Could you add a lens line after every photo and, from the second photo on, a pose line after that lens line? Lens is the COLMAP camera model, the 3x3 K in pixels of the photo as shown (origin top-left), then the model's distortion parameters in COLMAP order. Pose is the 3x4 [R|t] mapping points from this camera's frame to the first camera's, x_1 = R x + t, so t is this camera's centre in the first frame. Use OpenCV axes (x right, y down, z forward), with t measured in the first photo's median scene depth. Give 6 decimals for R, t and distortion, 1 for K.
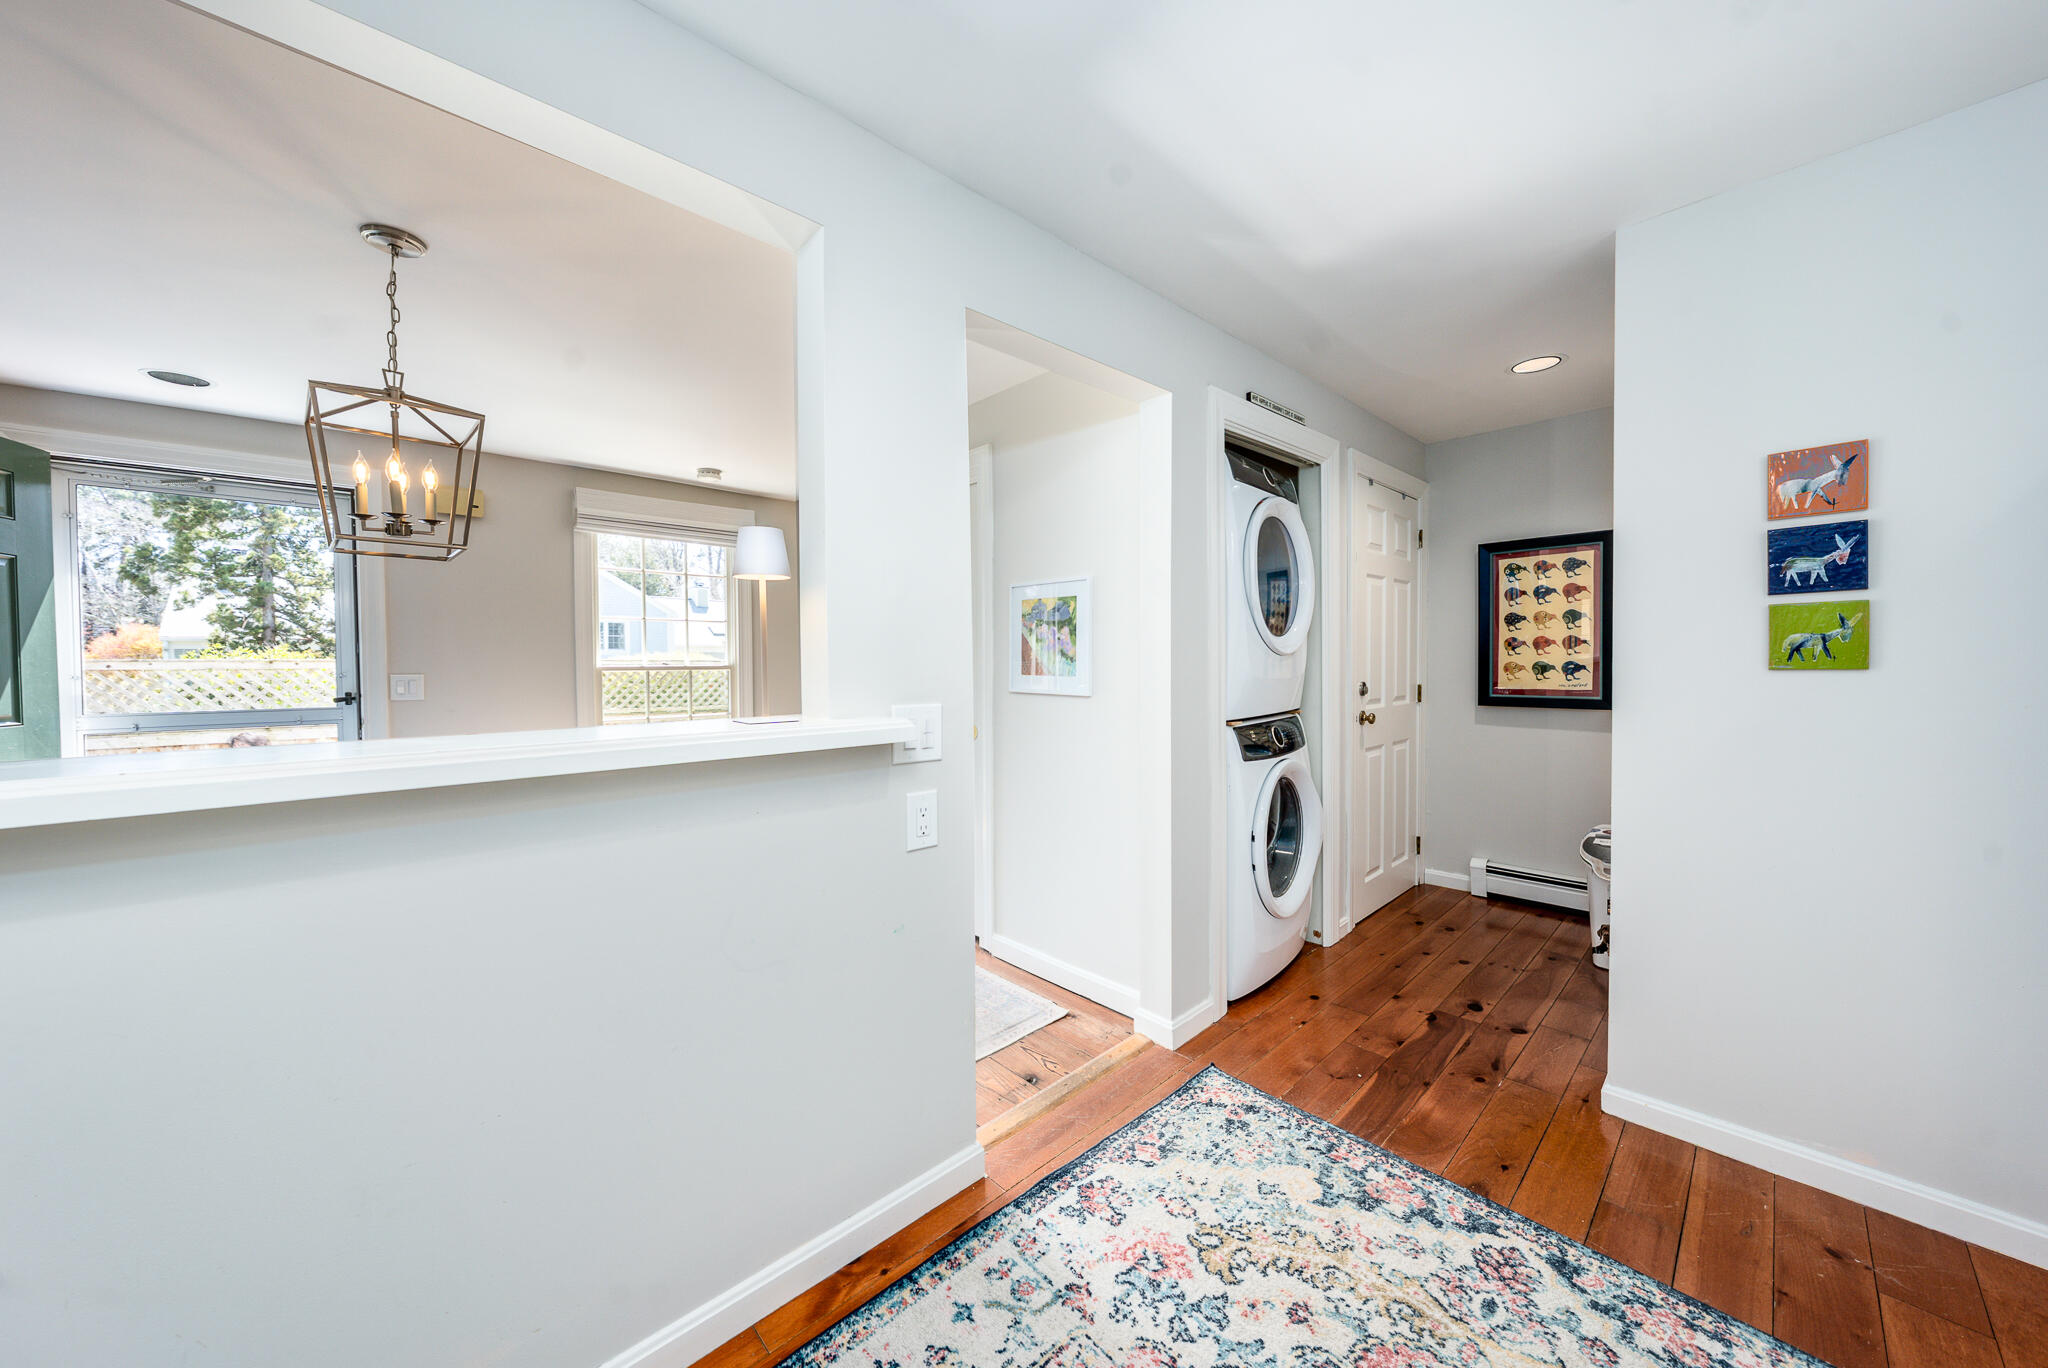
lens RADIAL K [[717.4, 0, 1031.3], [0, 717.4, 675.2], [0, 0, 1]] dist [0.000571, -0.000235]
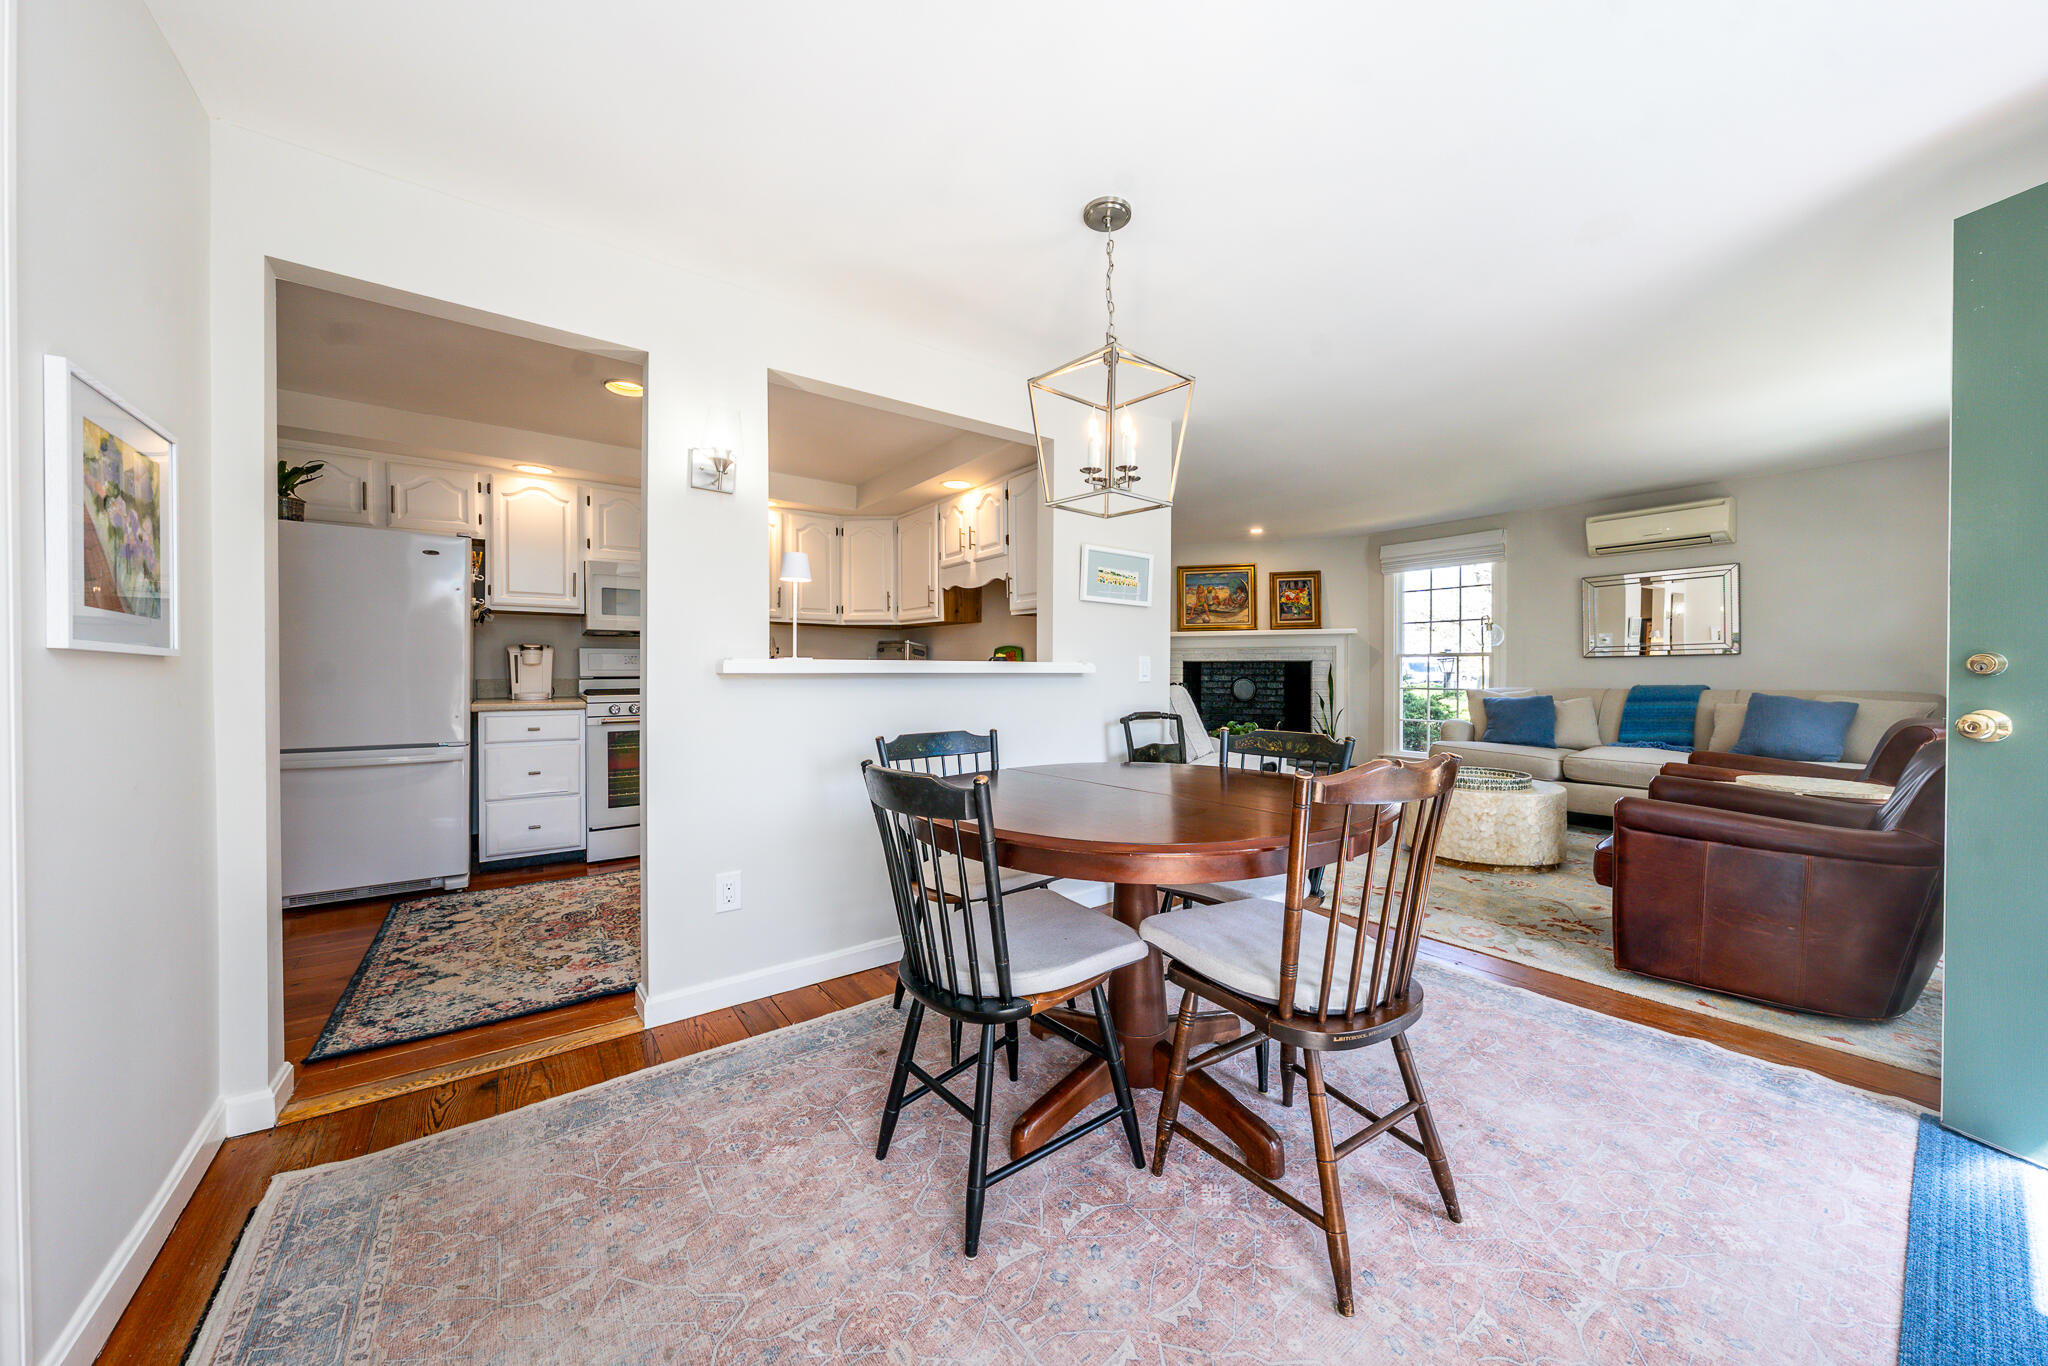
lens RADIAL K [[717.4, 0, 1042.2], [0, 717.4, 676.0], [0, 0, 1]] dist [0.000571, -0.000235]
pose [[-0.994695, 0.005299, 0.102733, -0.616332], [0.007355, 0.999780, 0.019645, 0.036596], [-0.102606, 0.020296, -0.994515, 1.438596]]
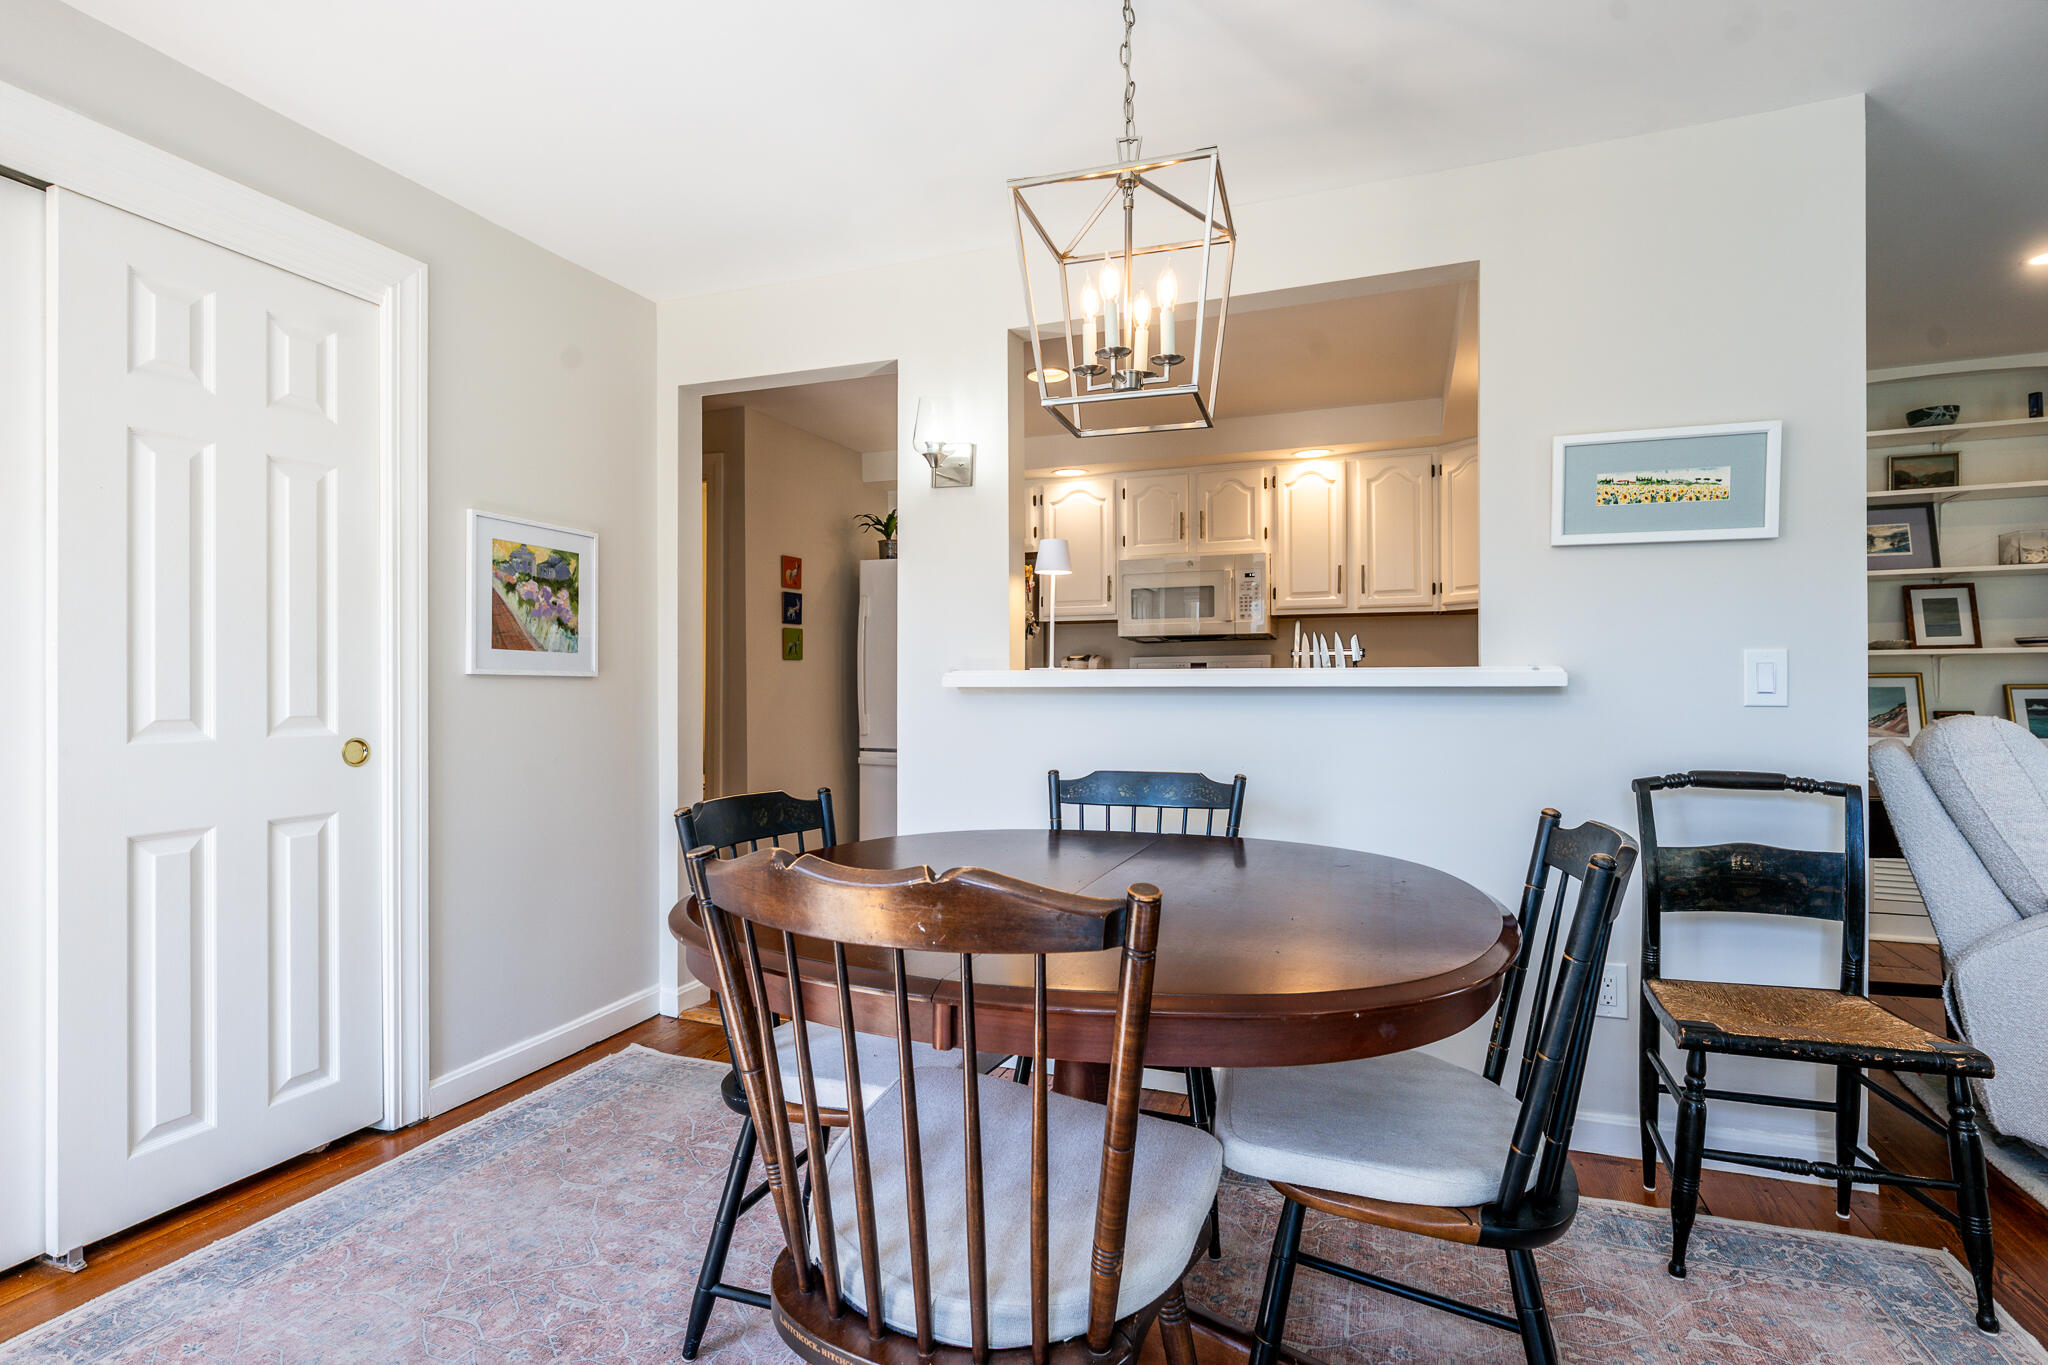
lens RADIAL K [[980.3, 0, 1019.8], [0, 980.3, 682.3], [0, 0, 1]] dist [0.003120, -0.000475]
pose [[-0.422102, 0.008188, 0.906511, -1.140947], [0.018296, 0.999832, -0.000512, 0.044130], [-0.906364, 0.016370, -0.422181, 1.009763]]
